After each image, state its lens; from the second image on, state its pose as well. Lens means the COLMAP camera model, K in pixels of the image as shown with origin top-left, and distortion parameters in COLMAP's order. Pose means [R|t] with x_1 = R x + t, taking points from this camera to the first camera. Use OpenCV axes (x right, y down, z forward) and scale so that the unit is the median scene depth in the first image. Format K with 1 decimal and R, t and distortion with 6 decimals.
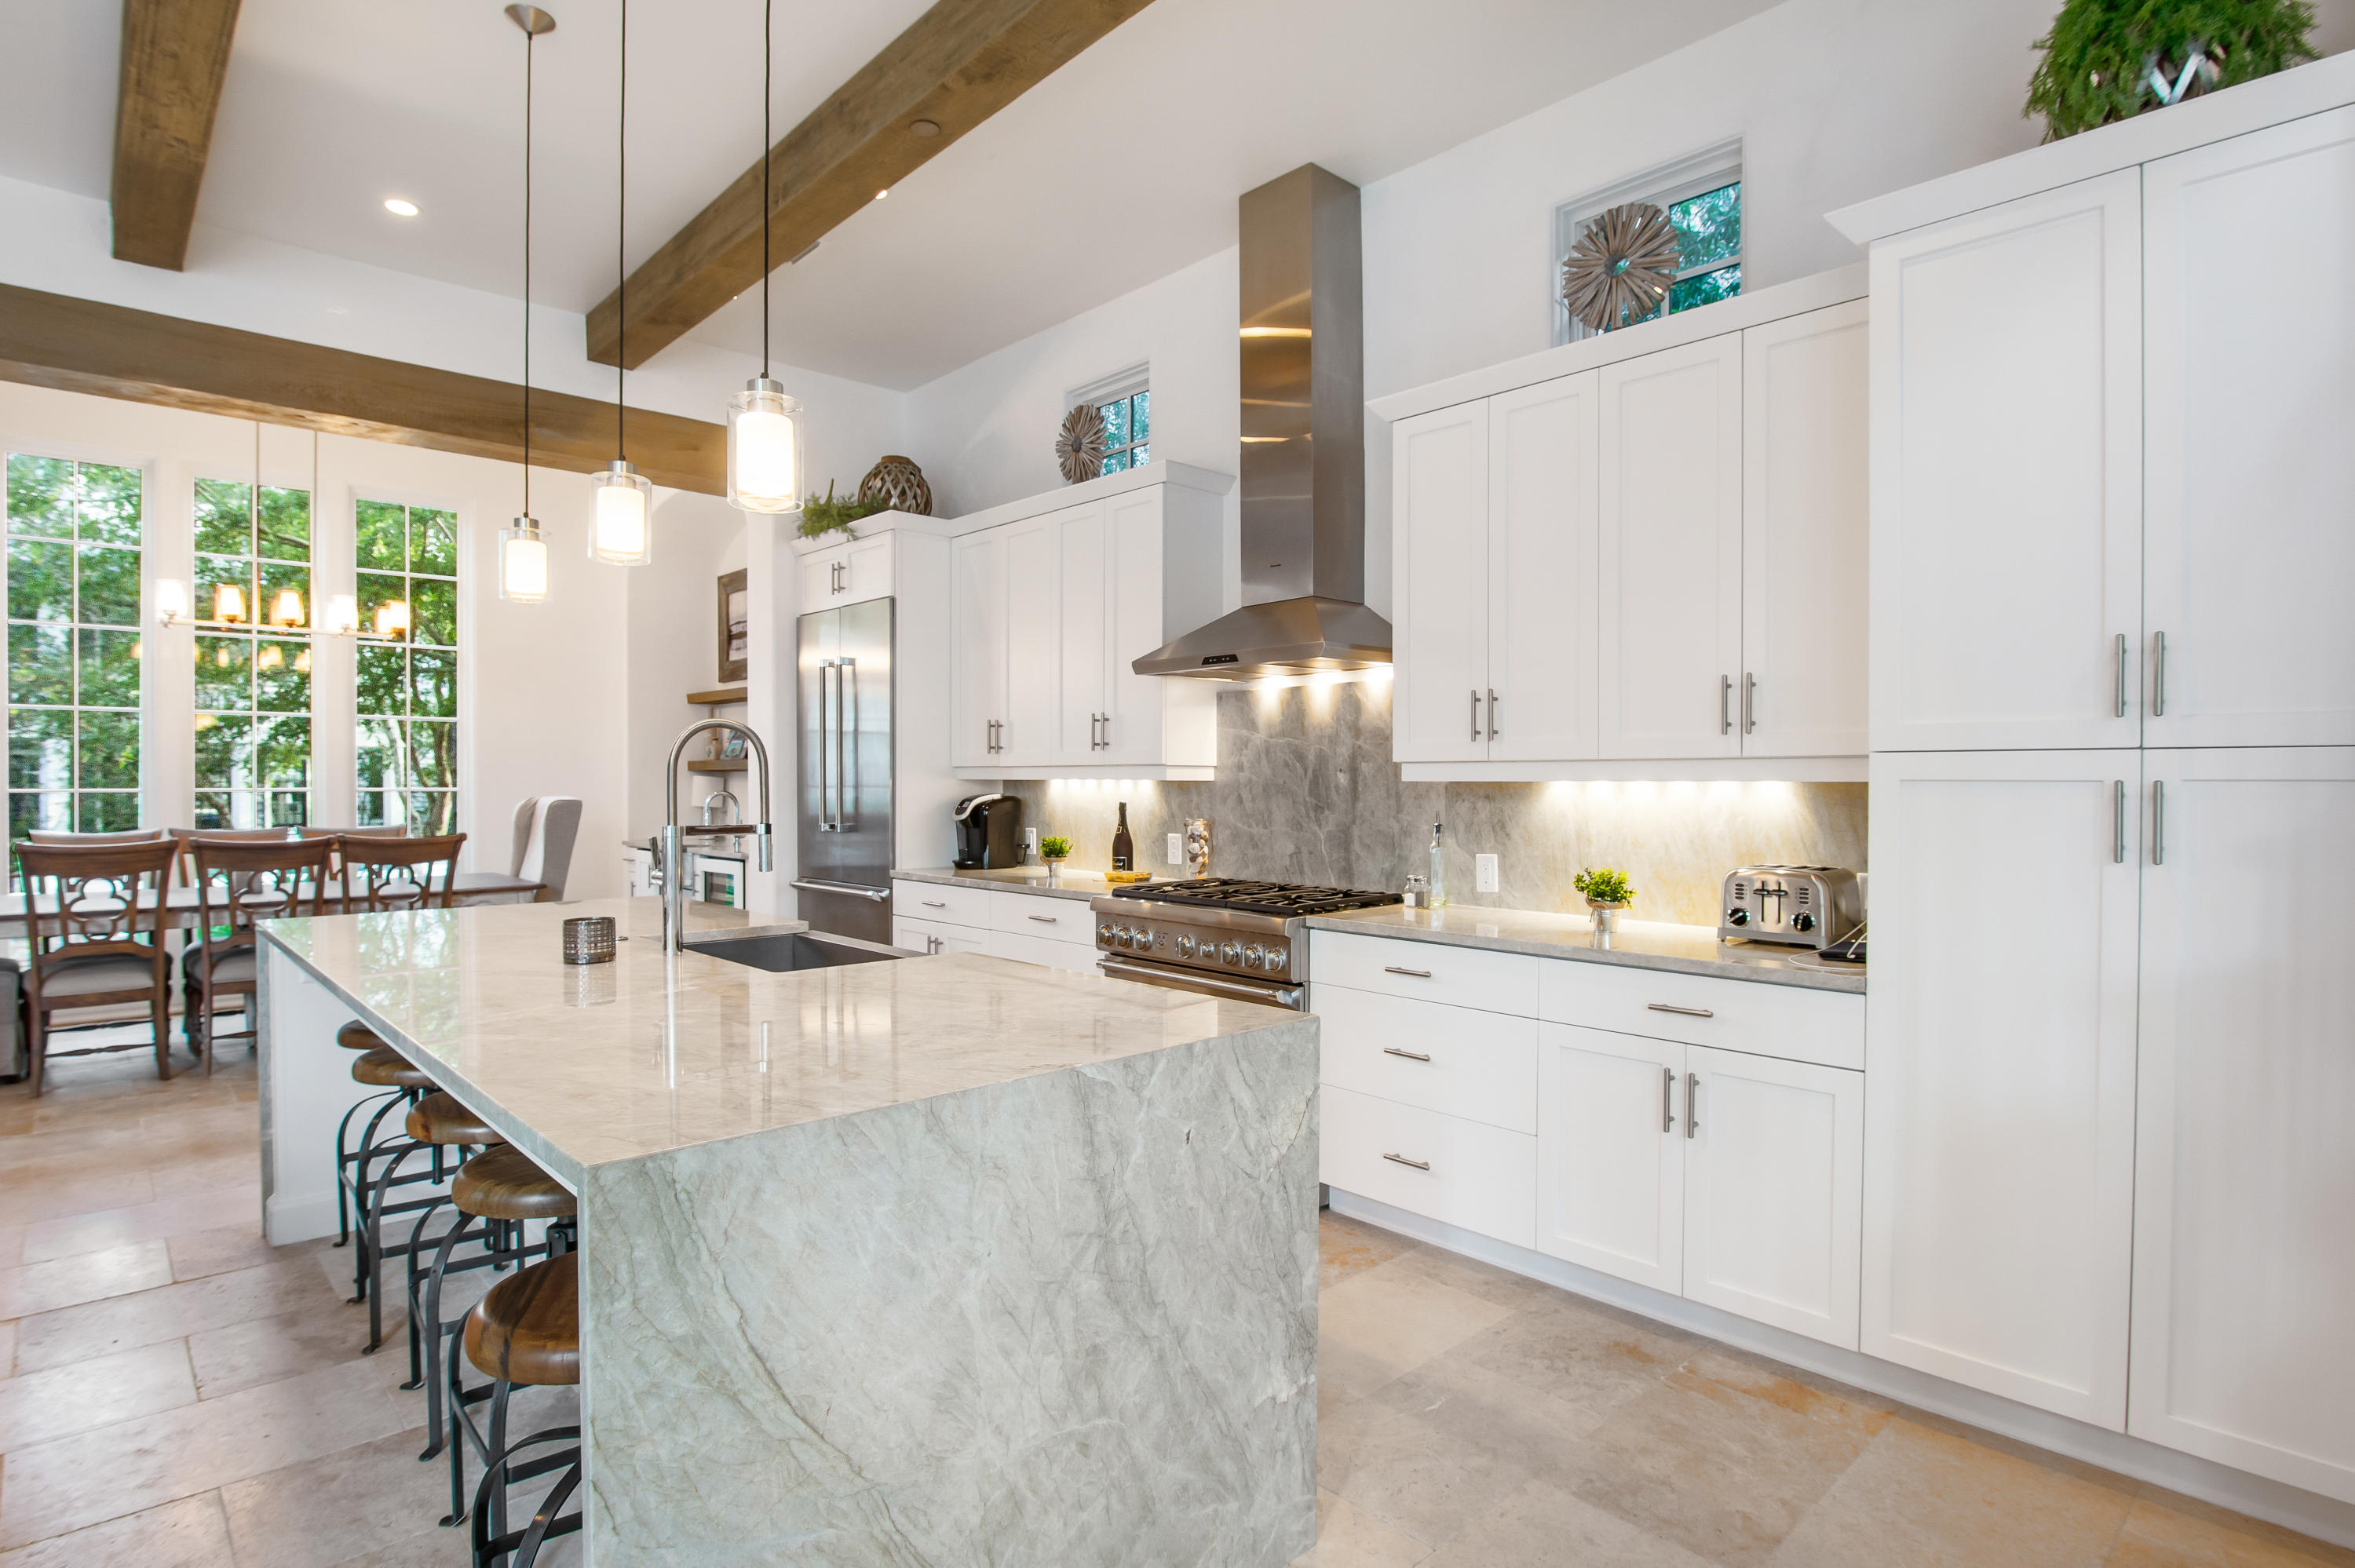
lens RADIAL K [[1210.0, 0, 1177.5], [0, 1210.0, 784.0], [0, 0, 1]] dist [-0.030704, 0.011592]
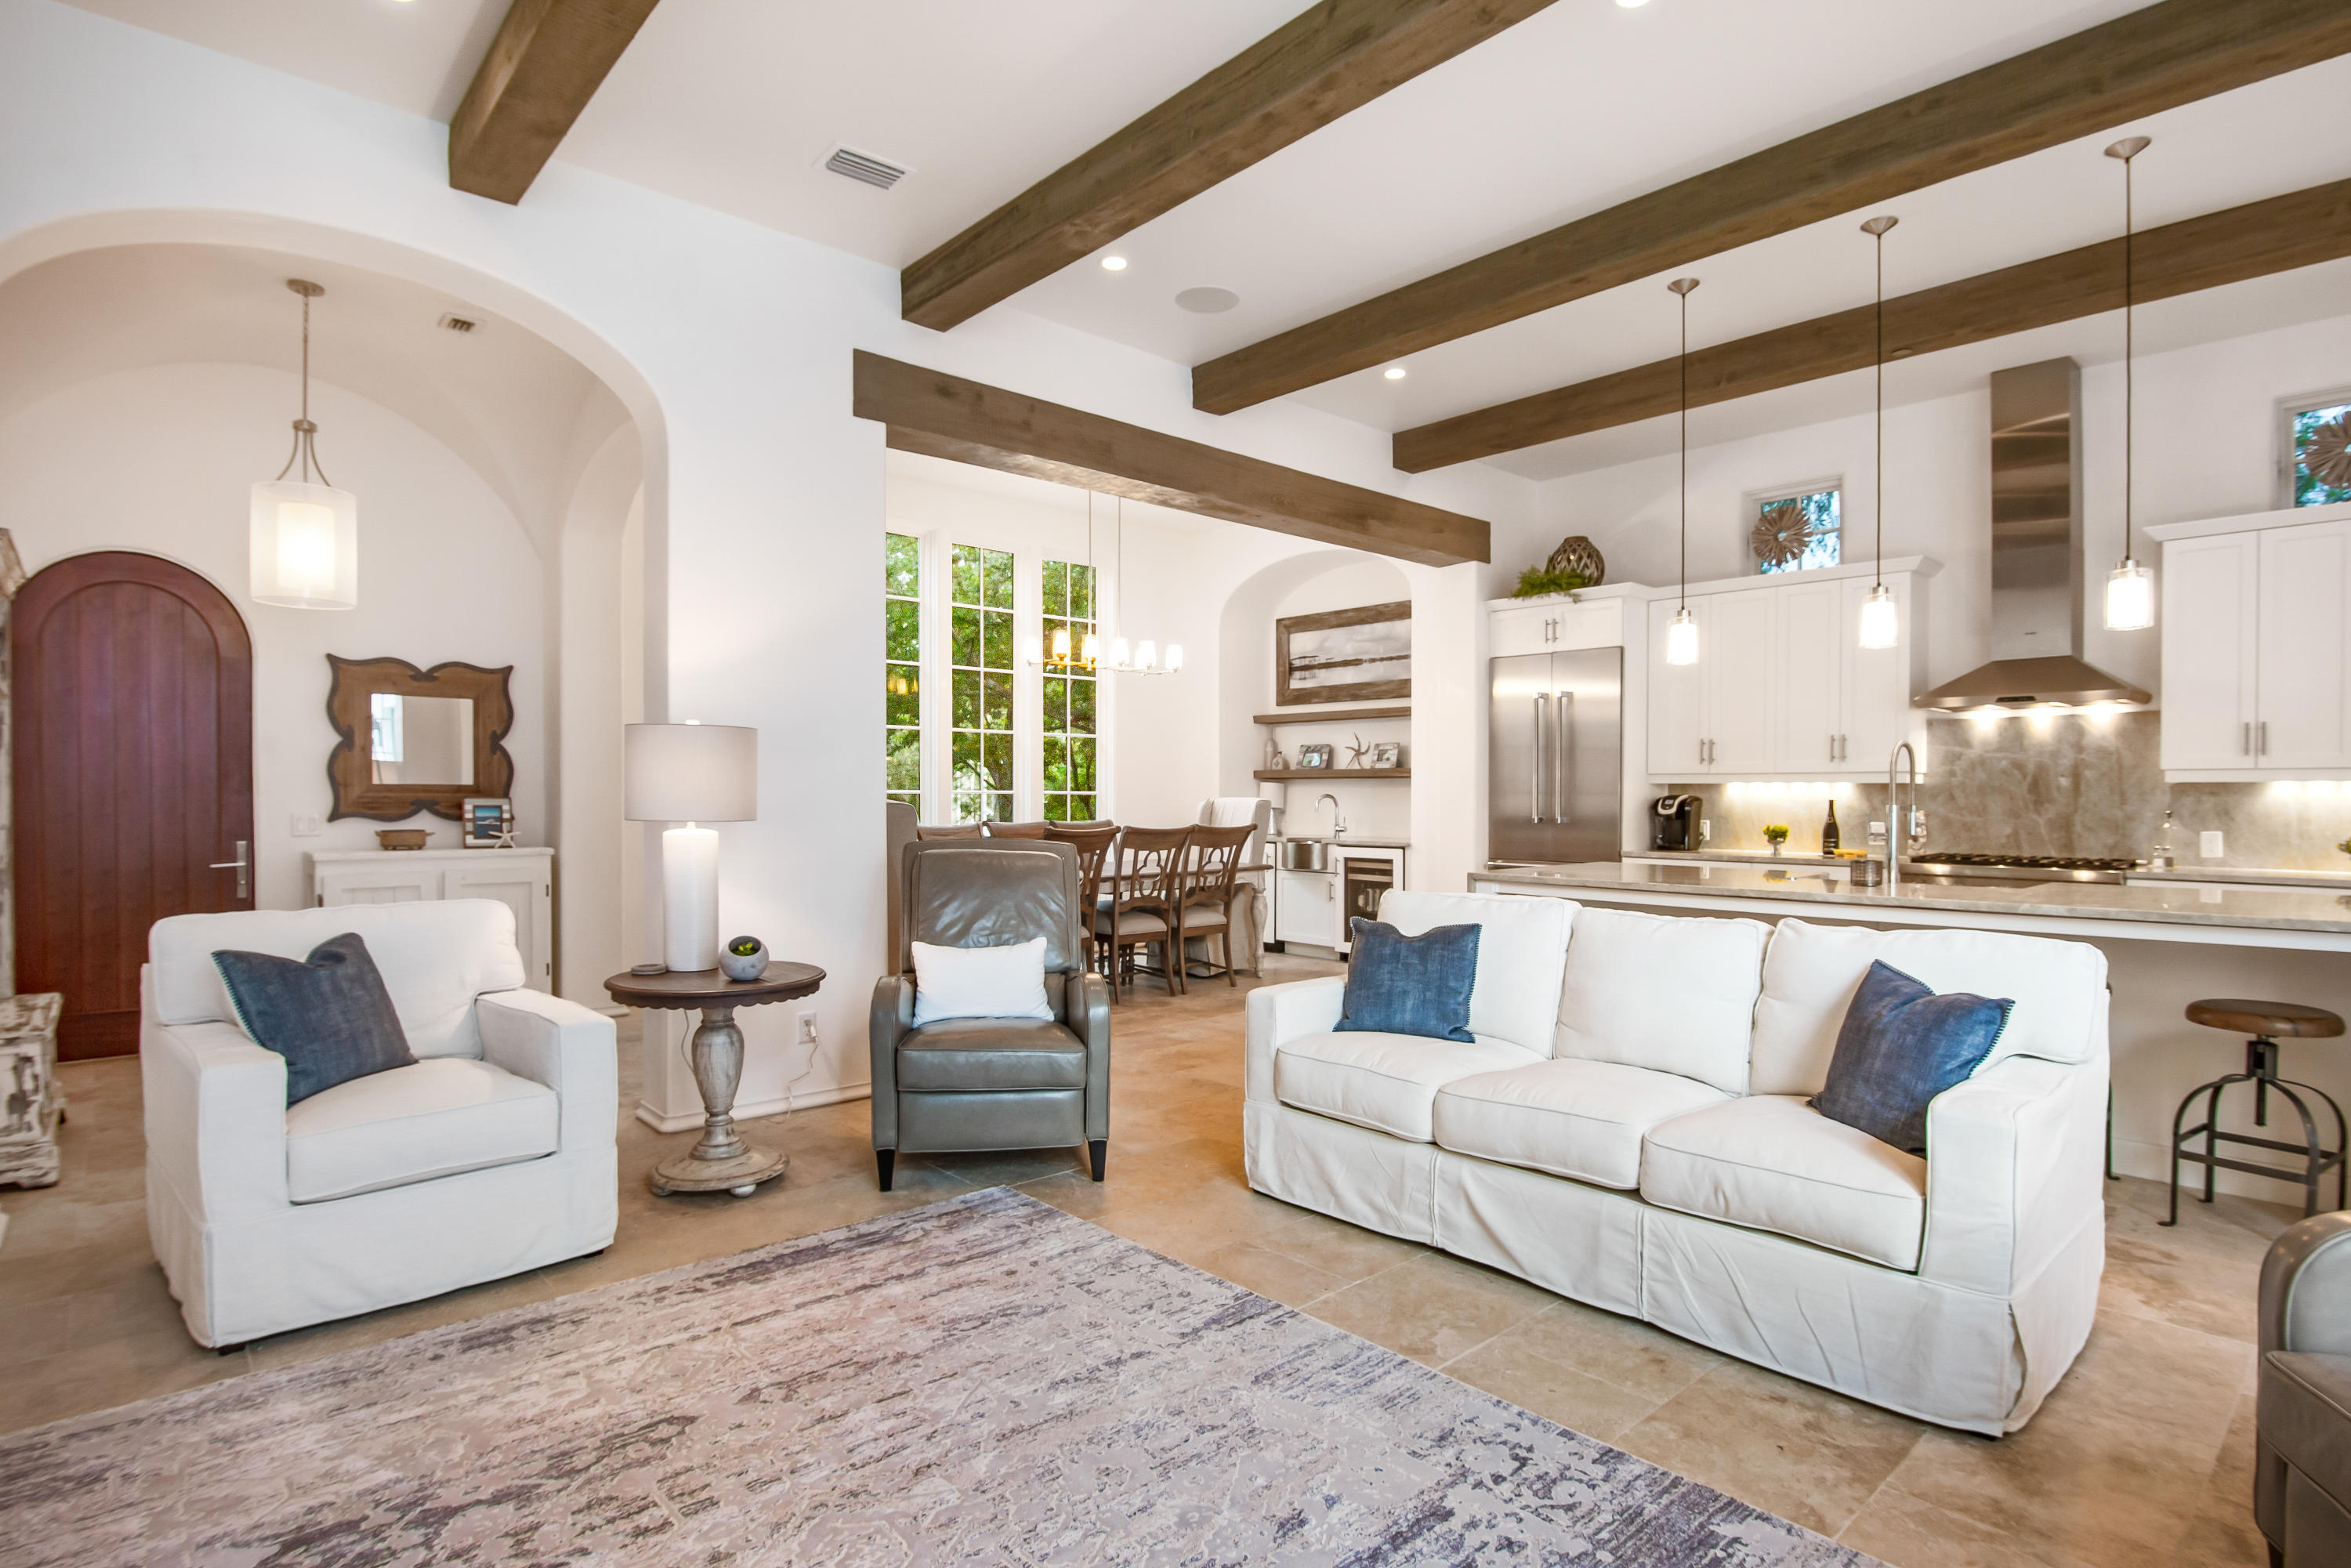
lens RADIAL K [[1190.3, 0, 1189.1], [0, 1190.3, 811.9], [0, 0, 1]] dist [-0.023923, 0.000034]
pose [[0.999992, 0.001623, -0.003706, -0.814499], [-0.001578, 0.999925, 0.012159, 0.014761], [0.003725, -0.012153, 0.999919, -0.361487]]
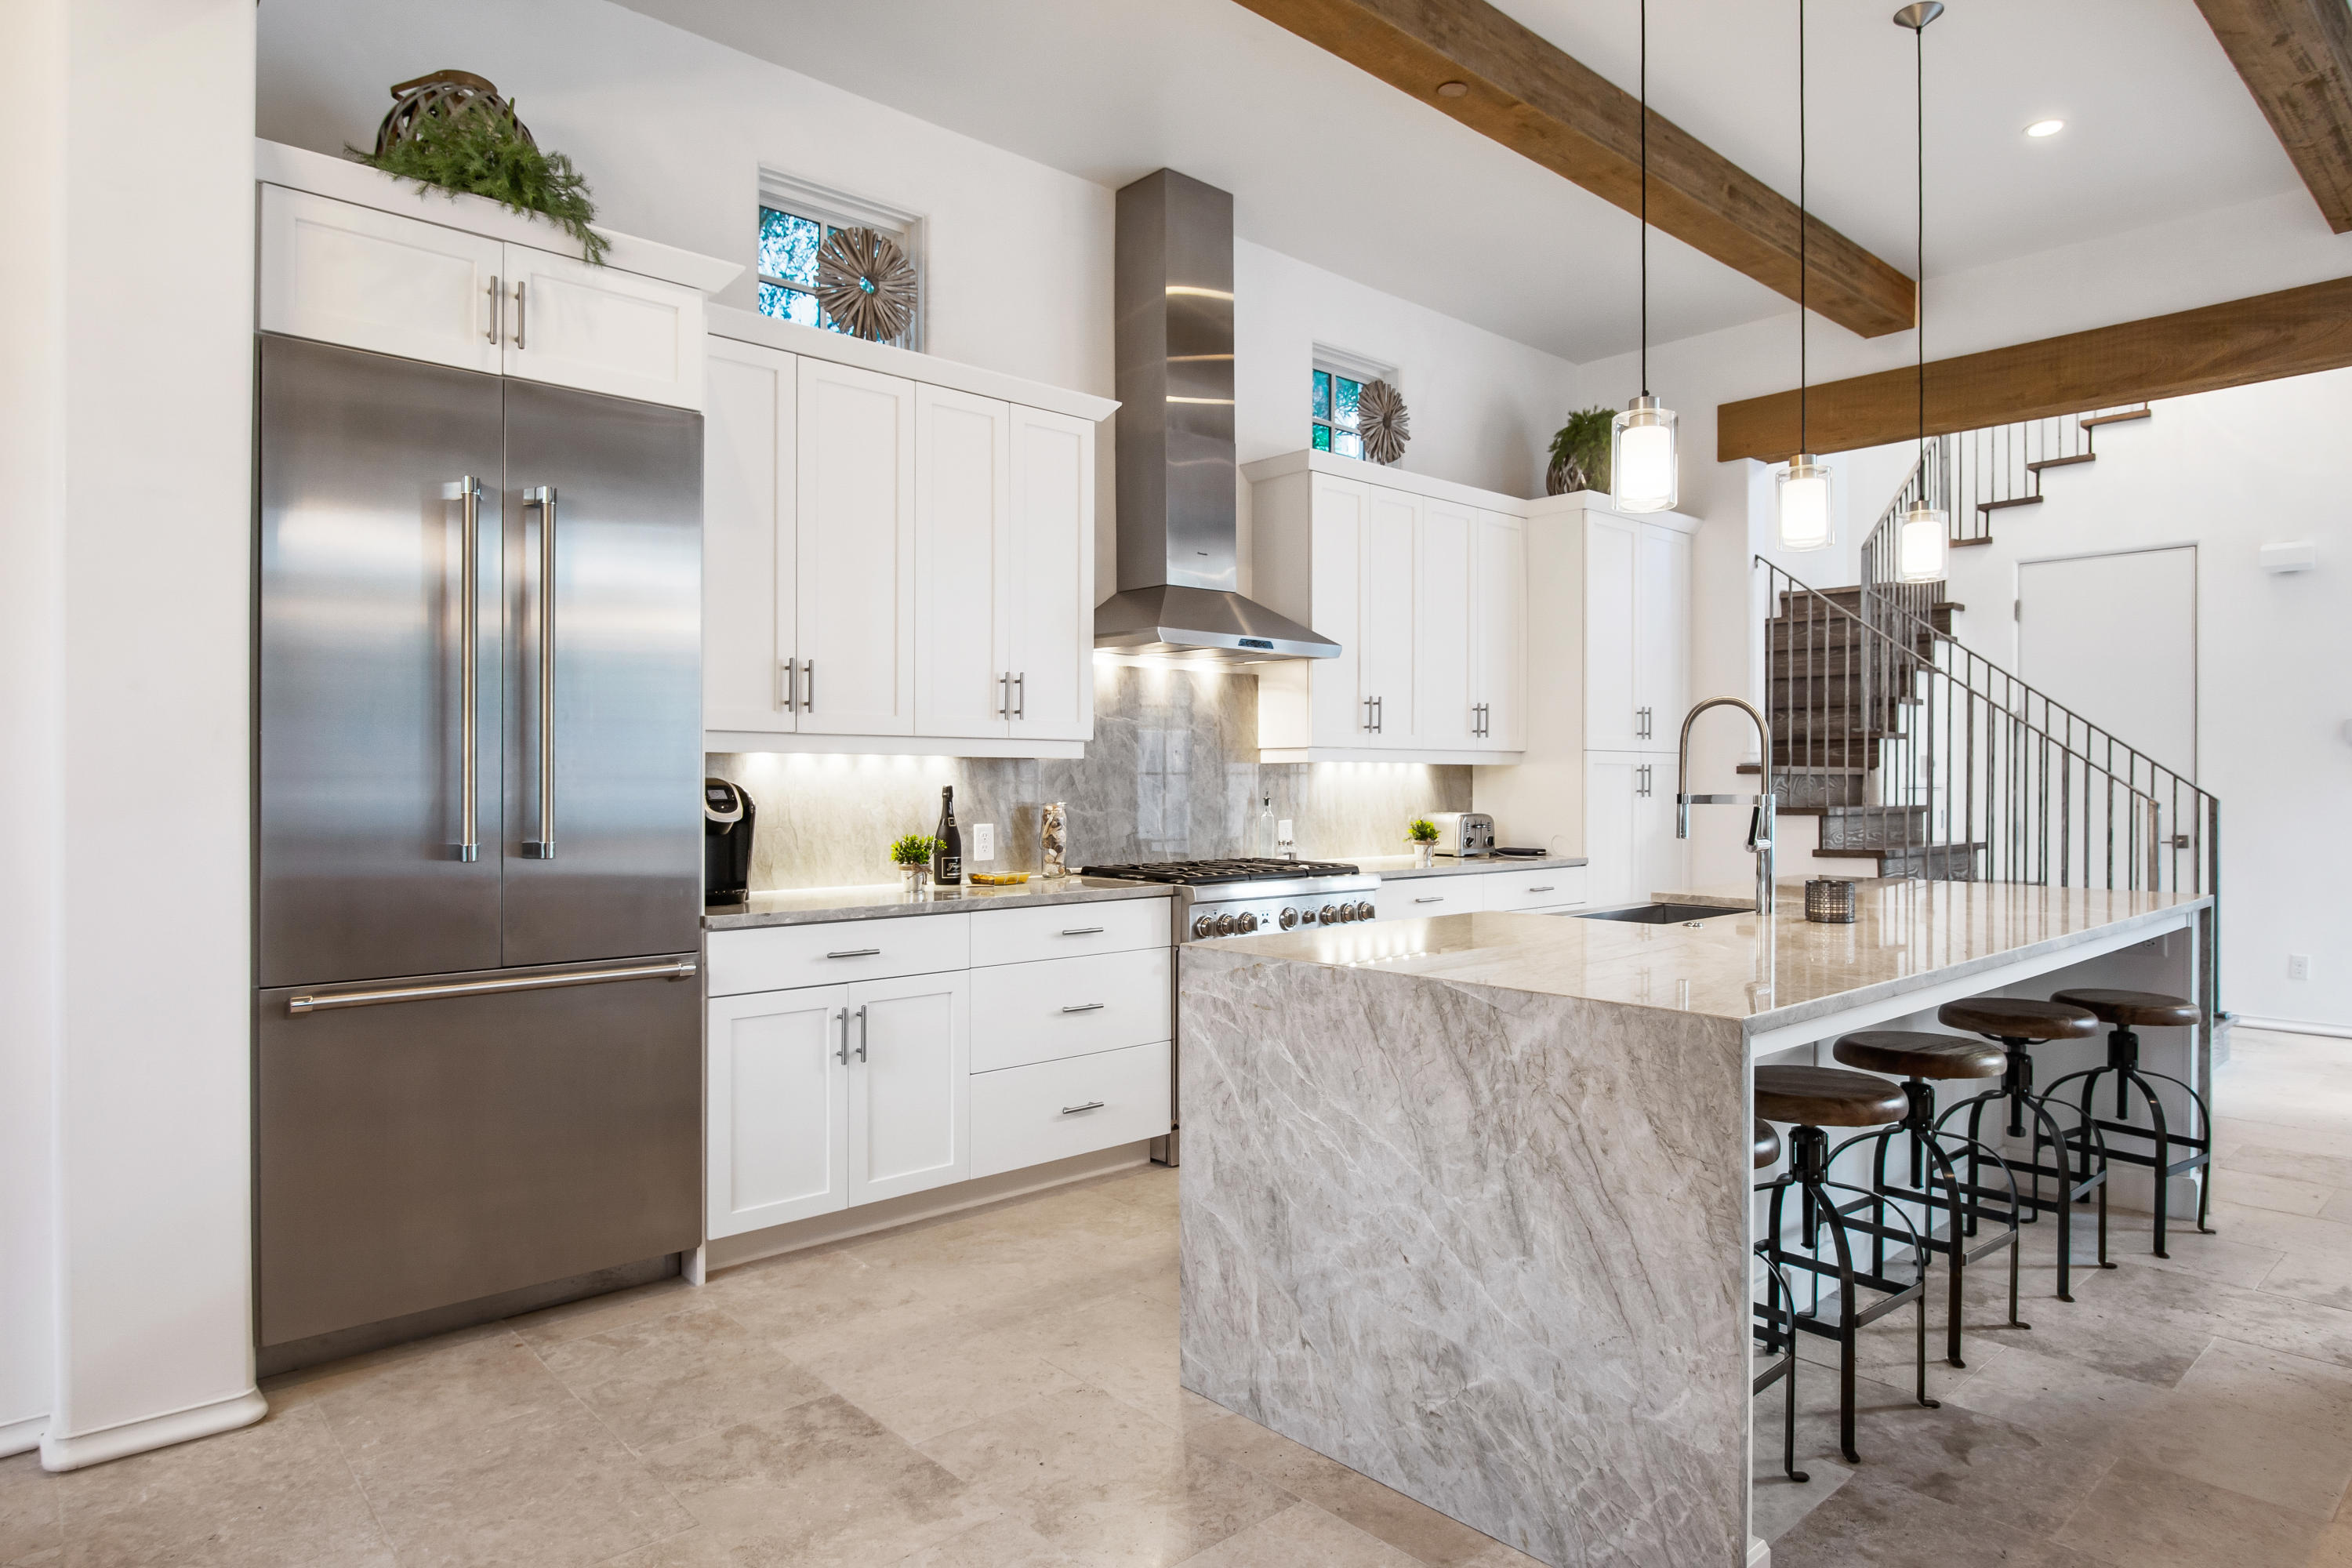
lens RADIAL K [[1368.9, 0, 1188.9], [0, 1368.9, 767.2], [0, 0, 1]] dist [-0.005139, -0.000676]
pose [[0.011665, 0.004712, 0.999921, -0.973030], [0.001026, 0.999988, -0.004724, 0.007562], [-0.999931, 0.001081, 0.011660, 0.886541]]
